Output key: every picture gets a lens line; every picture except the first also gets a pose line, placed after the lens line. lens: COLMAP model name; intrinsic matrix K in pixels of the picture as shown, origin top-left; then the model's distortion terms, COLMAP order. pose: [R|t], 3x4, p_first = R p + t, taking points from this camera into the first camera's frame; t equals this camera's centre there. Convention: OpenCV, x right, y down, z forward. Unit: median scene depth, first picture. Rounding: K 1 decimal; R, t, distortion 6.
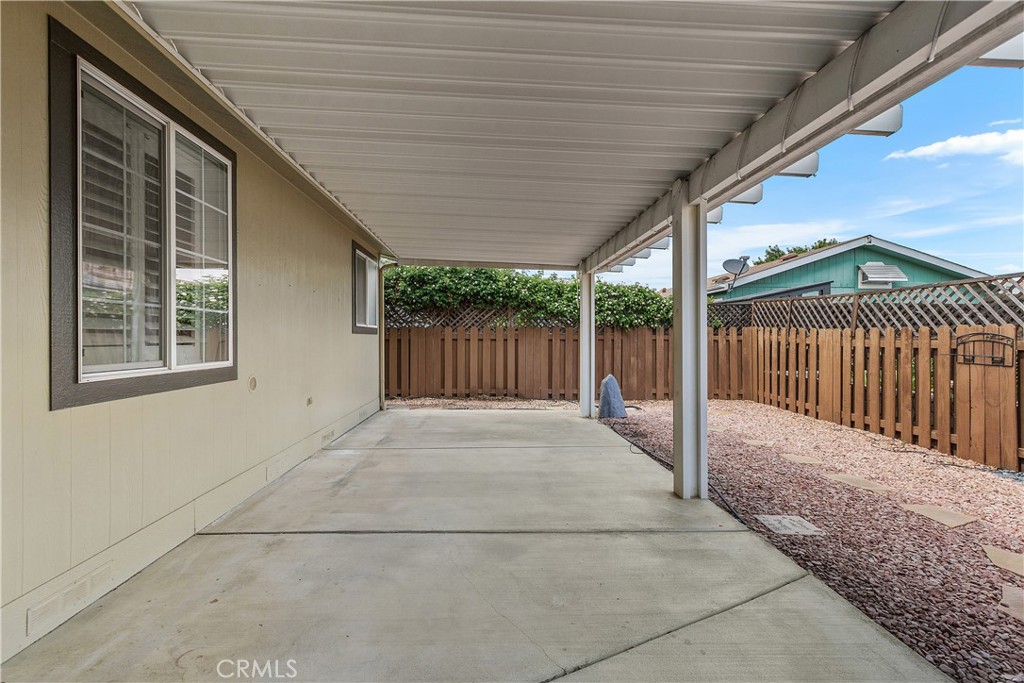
lens RADIAL K [[467.8, 0, 503.1], [0, 467.8, 340.6], [0, 0, 1]] dist [0.007335, -0.001823]
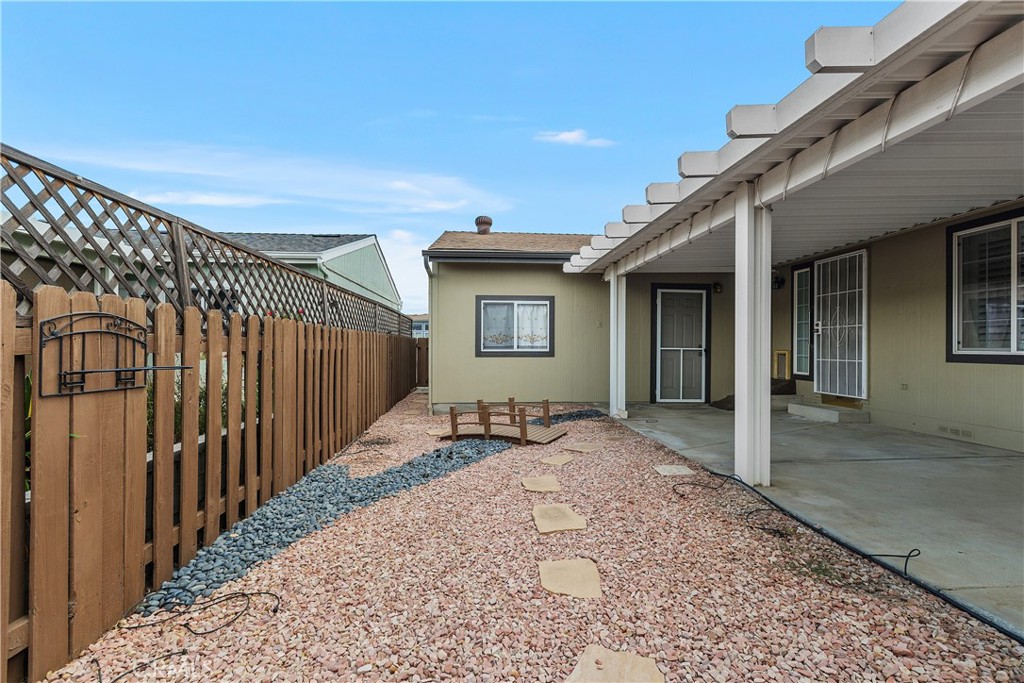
lens RADIAL K [[467.8, 0, 513.0], [0, 467.8, 348.1], [0, 0, 1]] dist [0.007335, -0.001823]
pose [[-0.999337, 0.001887, -0.036351, 0.376159], [0.001524, 0.999949, 0.010009, 0.005567], [0.036368, 0.009947, -0.999289, 0.783354]]
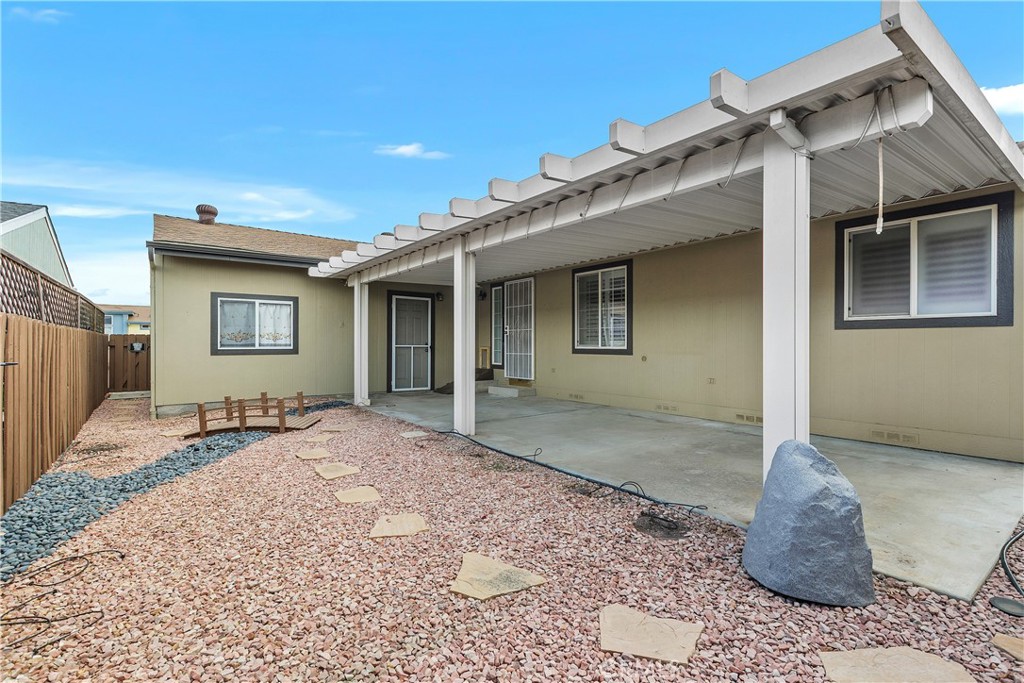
lens RADIAL K [[467.8, 0, 505.6], [0, 467.8, 342.7], [0, 0, 1]] dist [0.007335, -0.001823]
pose [[-0.827903, 0.002055, -0.560868, 0.451855], [-0.000303, 0.999992, 0.004111, 0.004107], [0.560872, 0.003574, -0.827895, 0.920298]]
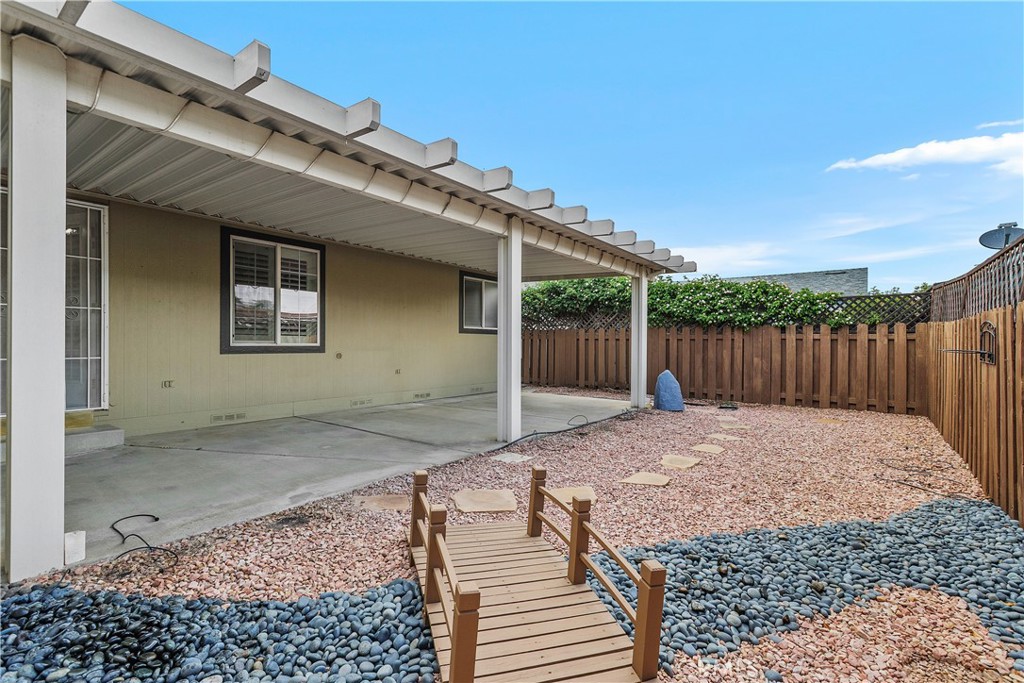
lens RADIAL K [[467.8, 0, 513.0], [0, 467.8, 344.0], [0, 0, 1]] dist [0.007335, -0.001823]
pose [[0.777774, 0.003223, -0.628536, 0.502249], [-0.008017, 0.999956, -0.004793, 0.016824], [0.628493, 0.008767, 0.777766, -0.036820]]
